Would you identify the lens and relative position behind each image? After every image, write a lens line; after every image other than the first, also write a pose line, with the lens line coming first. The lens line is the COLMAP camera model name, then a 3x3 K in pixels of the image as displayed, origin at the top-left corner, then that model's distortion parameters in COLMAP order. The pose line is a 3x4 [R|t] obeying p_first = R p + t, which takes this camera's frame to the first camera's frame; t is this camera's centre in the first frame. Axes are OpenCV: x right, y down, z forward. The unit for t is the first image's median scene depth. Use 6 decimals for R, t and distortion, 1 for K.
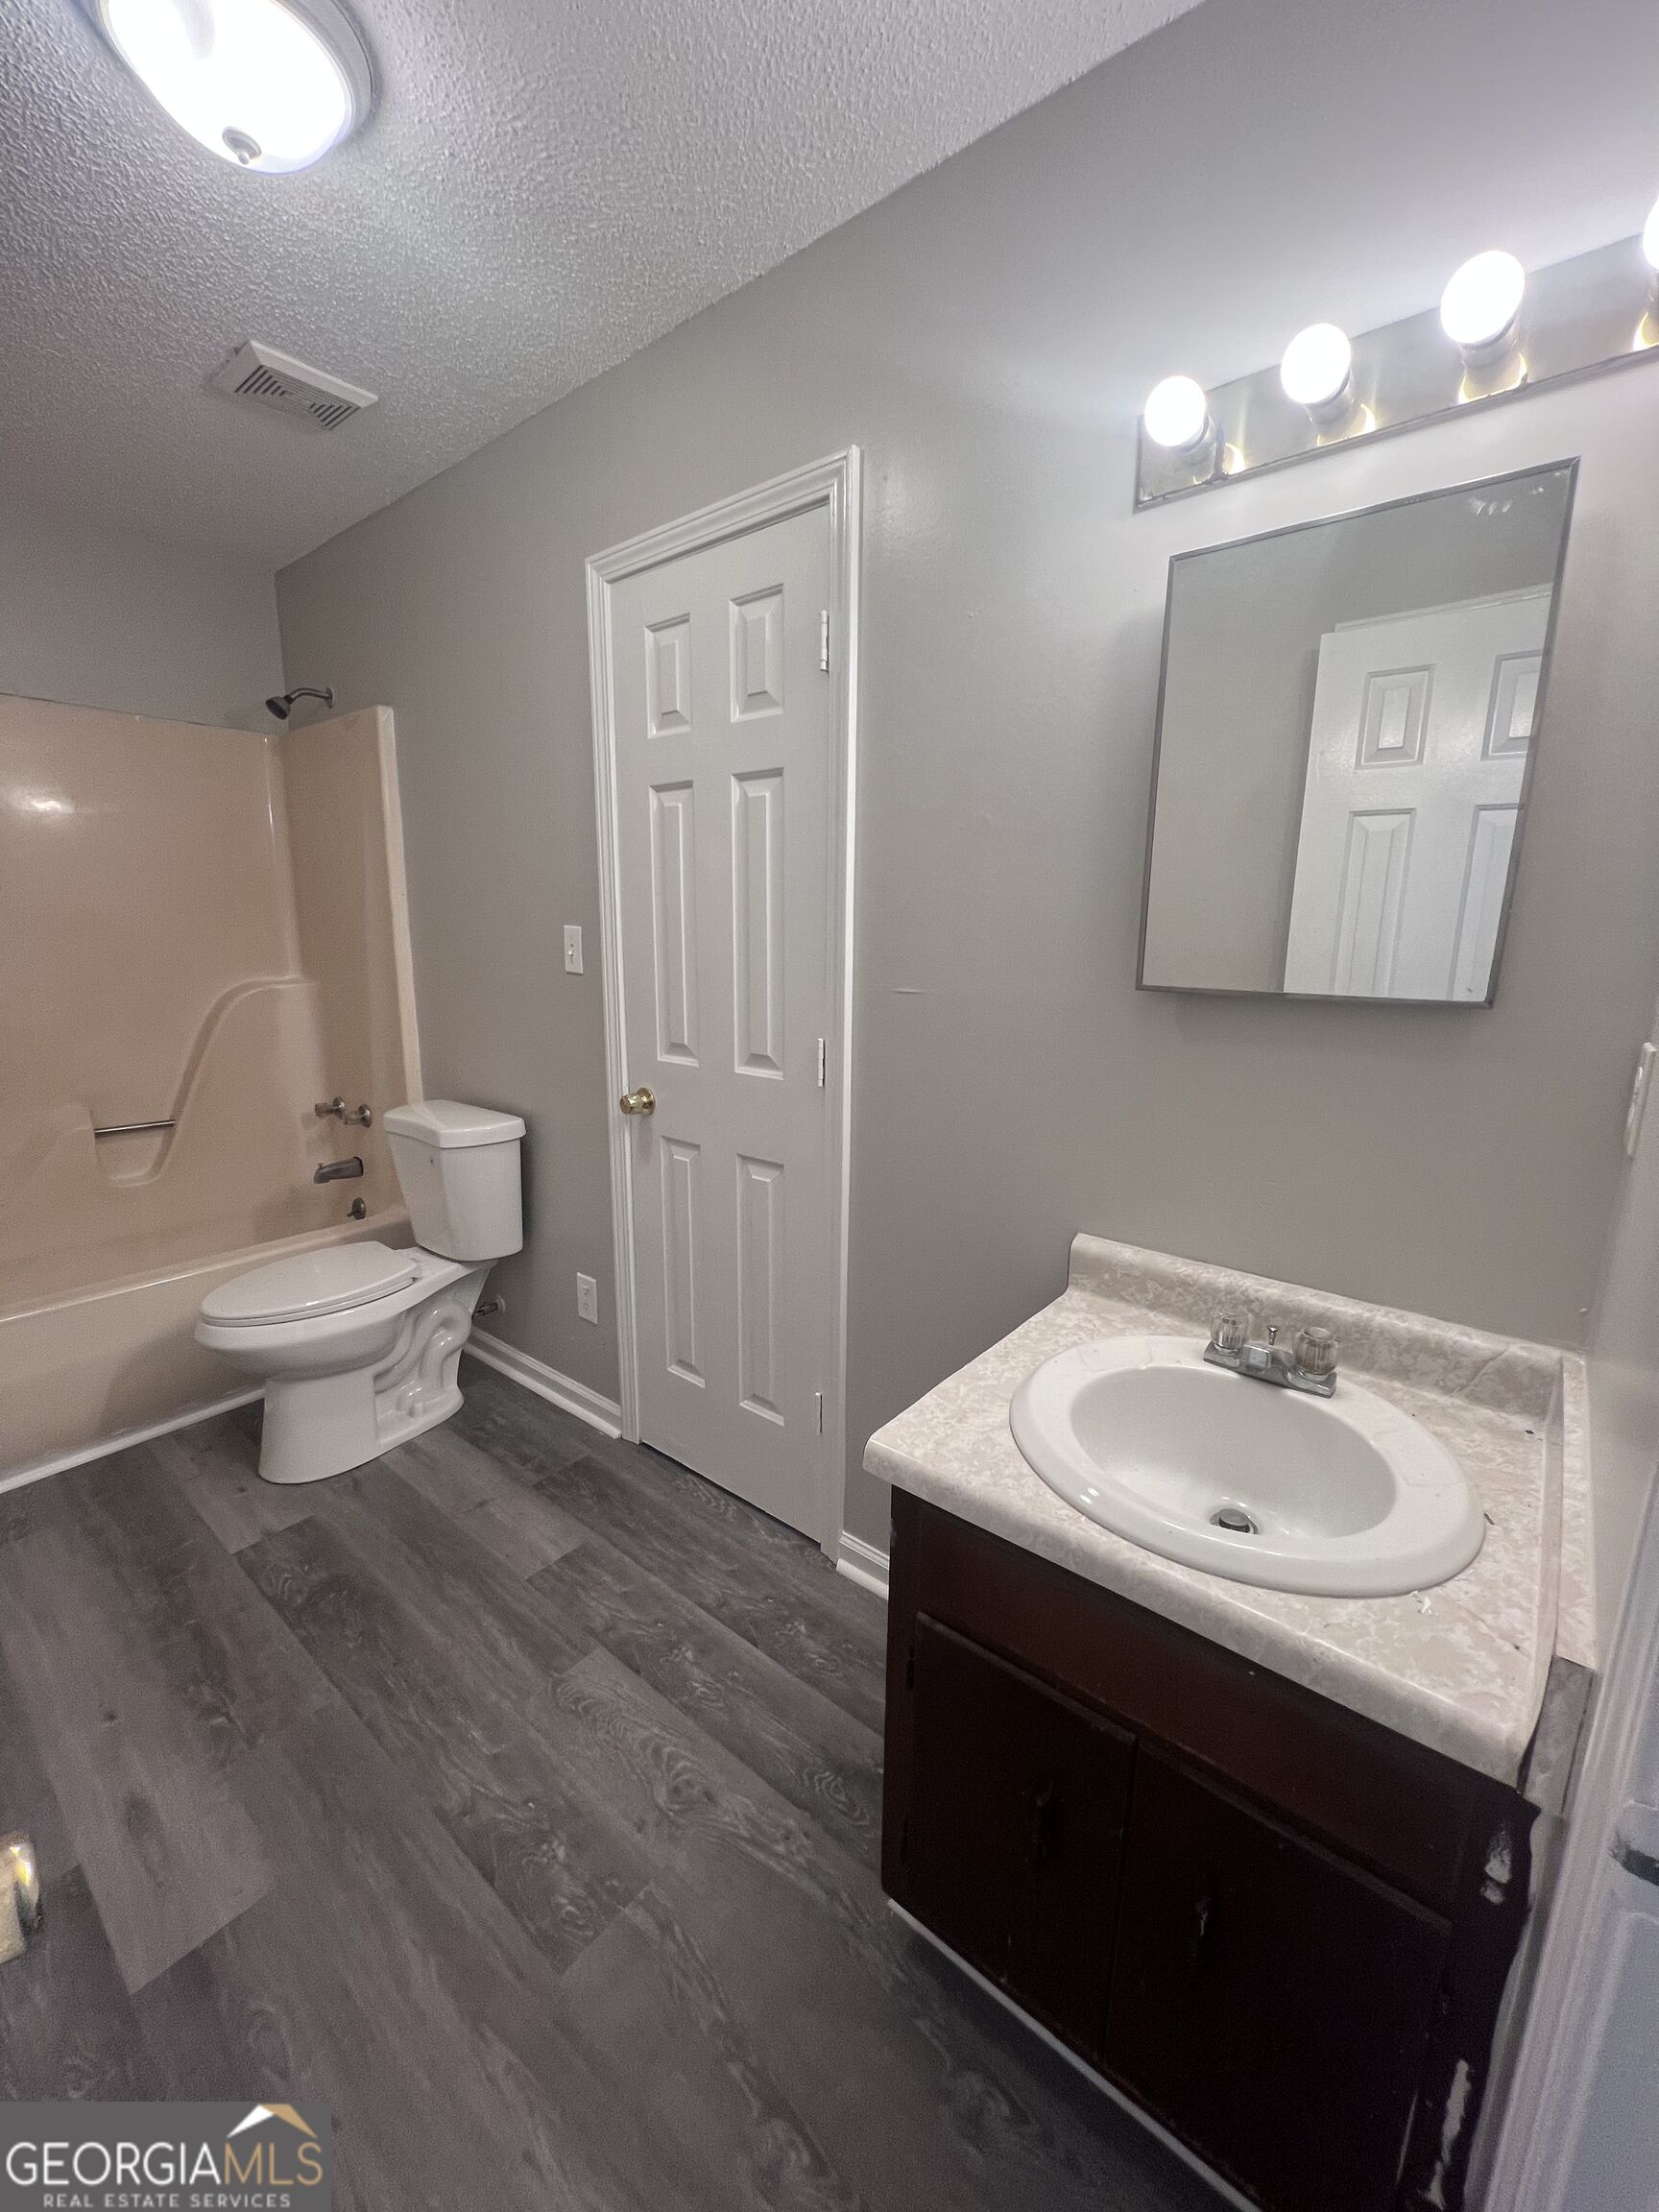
lens RADIAL K [[882.5, 0, 822.4], [0, 882.5, 1095.4], [0, 0, 1]] dist [0.001744, 0.000722]
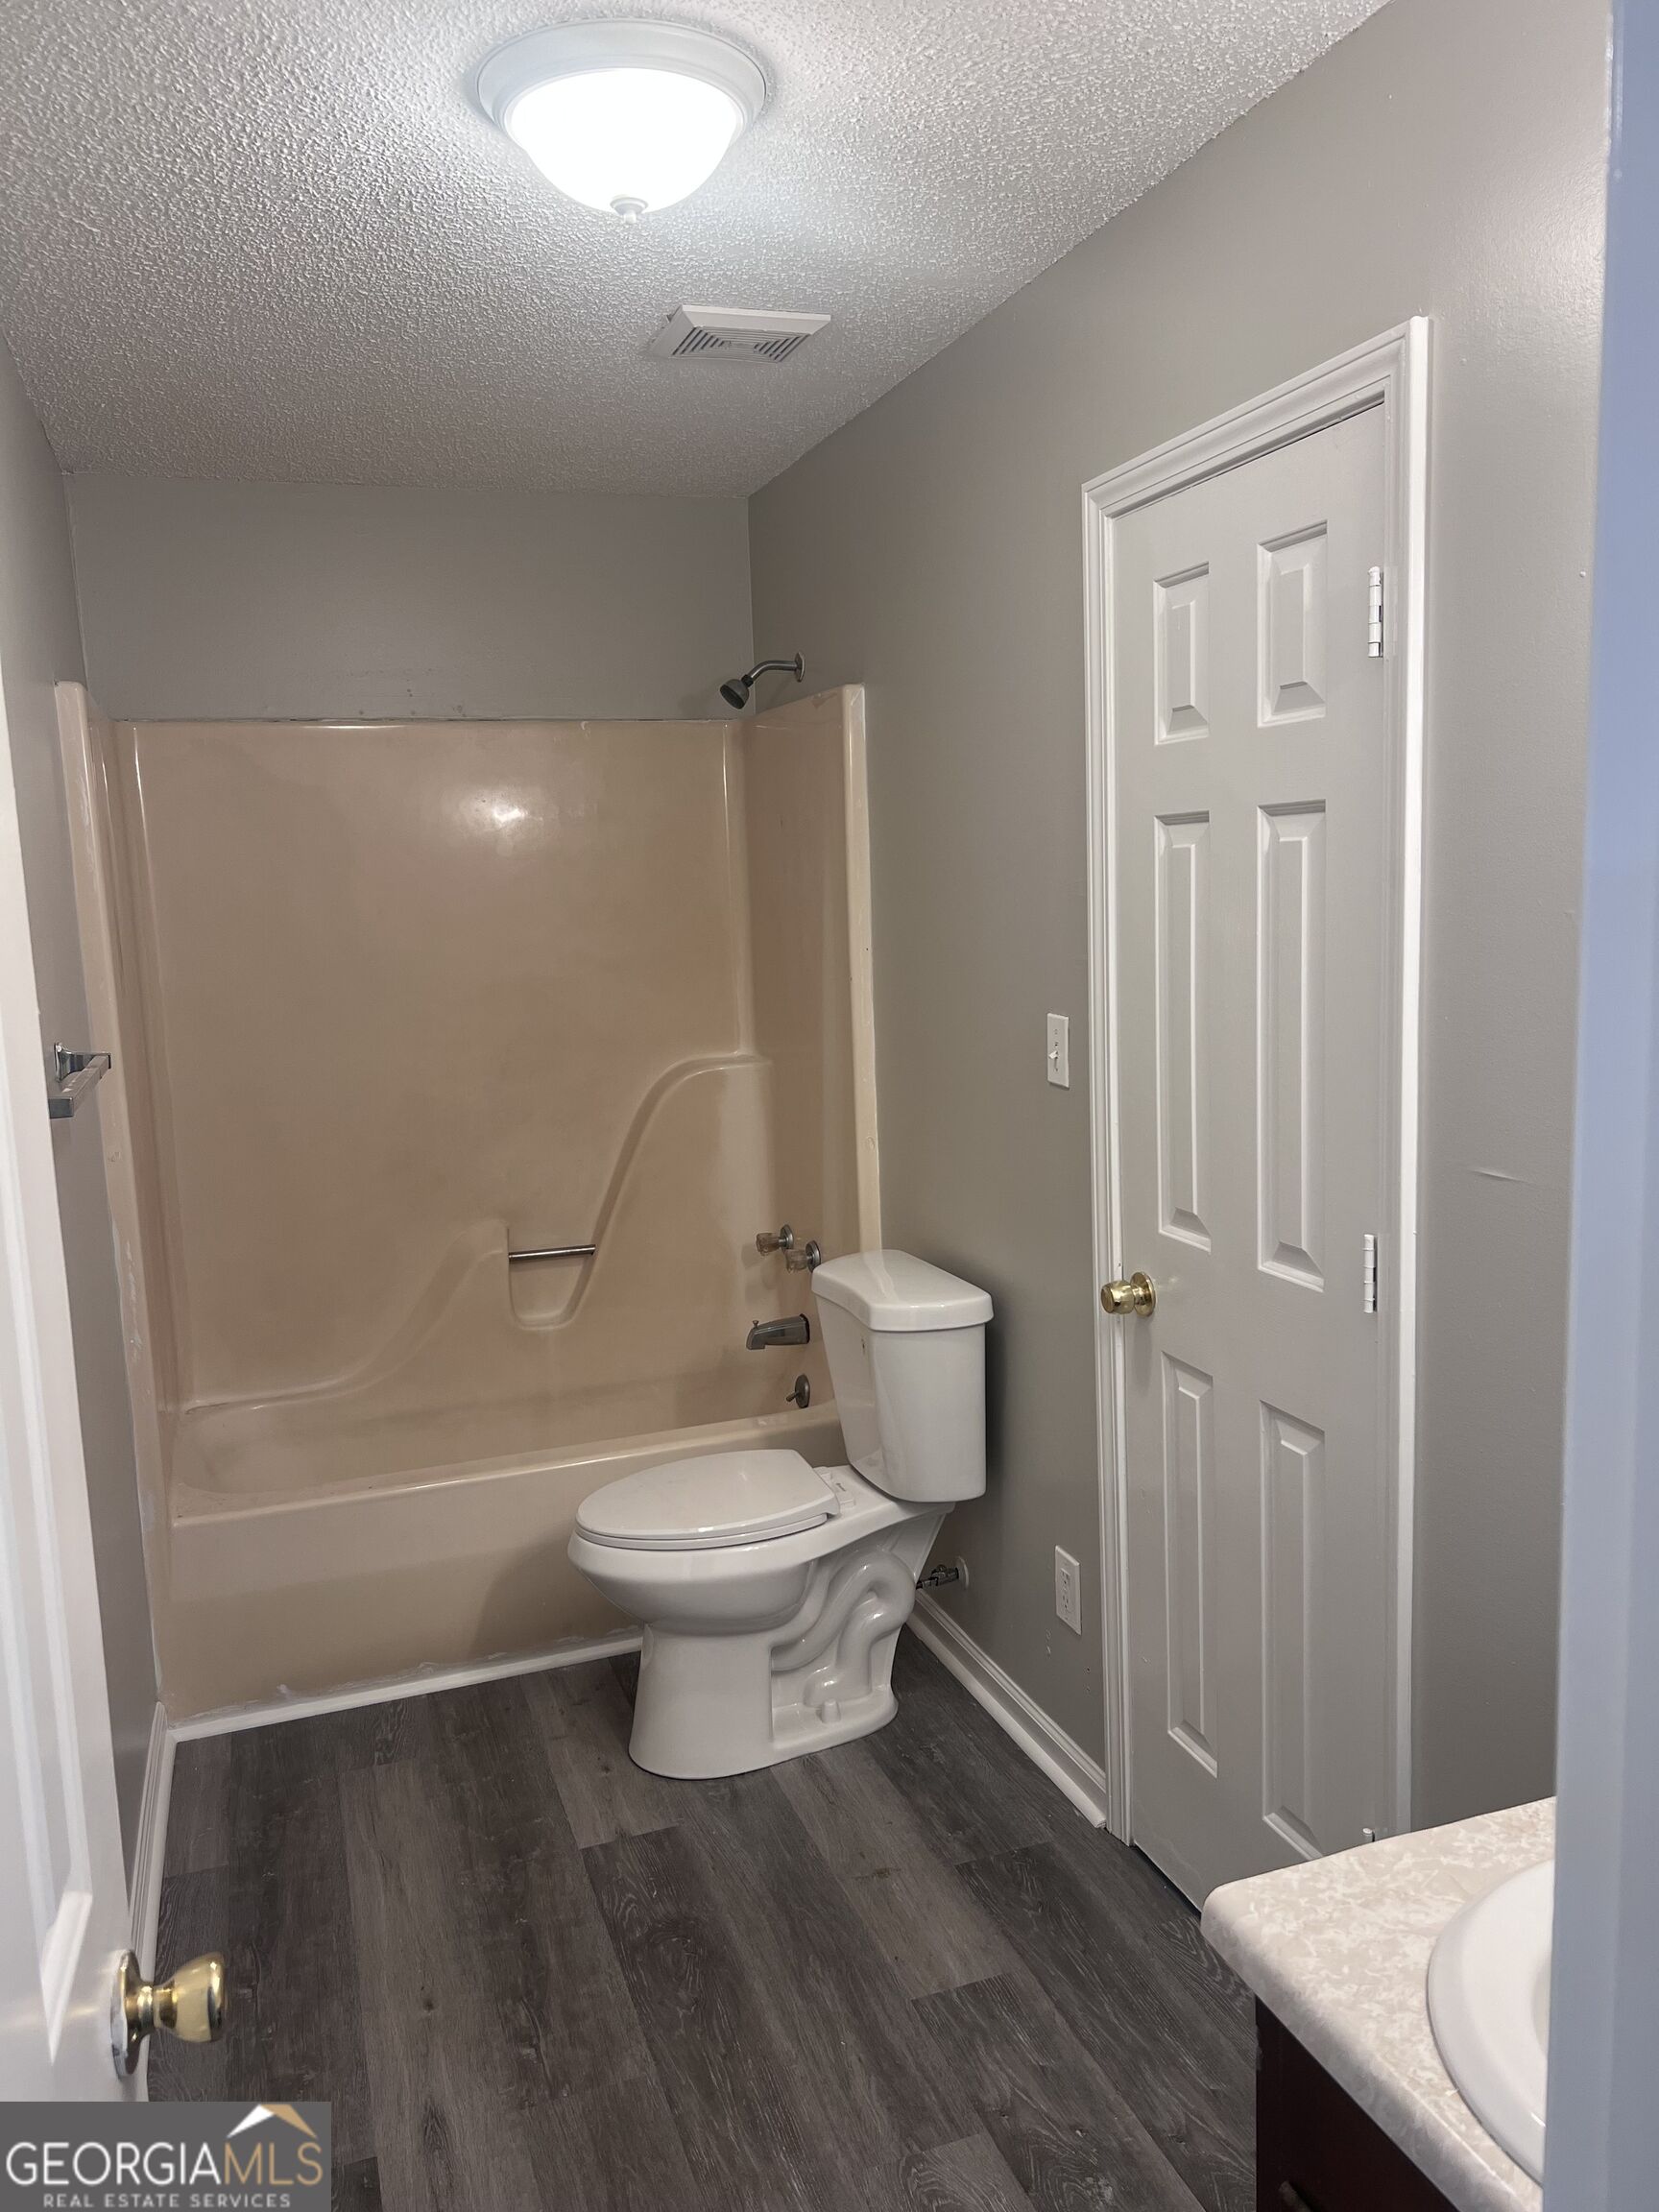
lens RADIAL K [[1634.1, 0, 831.4], [0, 1634.1, 1105.0], [0, 0, 1]] dist [0.053201, -0.034492]
pose [[0.859428, 0.027844, -0.510499, 0.222307], [-0.053754, 0.997903, -0.036066, -0.080881], [0.508424, 0.058438, 0.859122, -0.148842]]
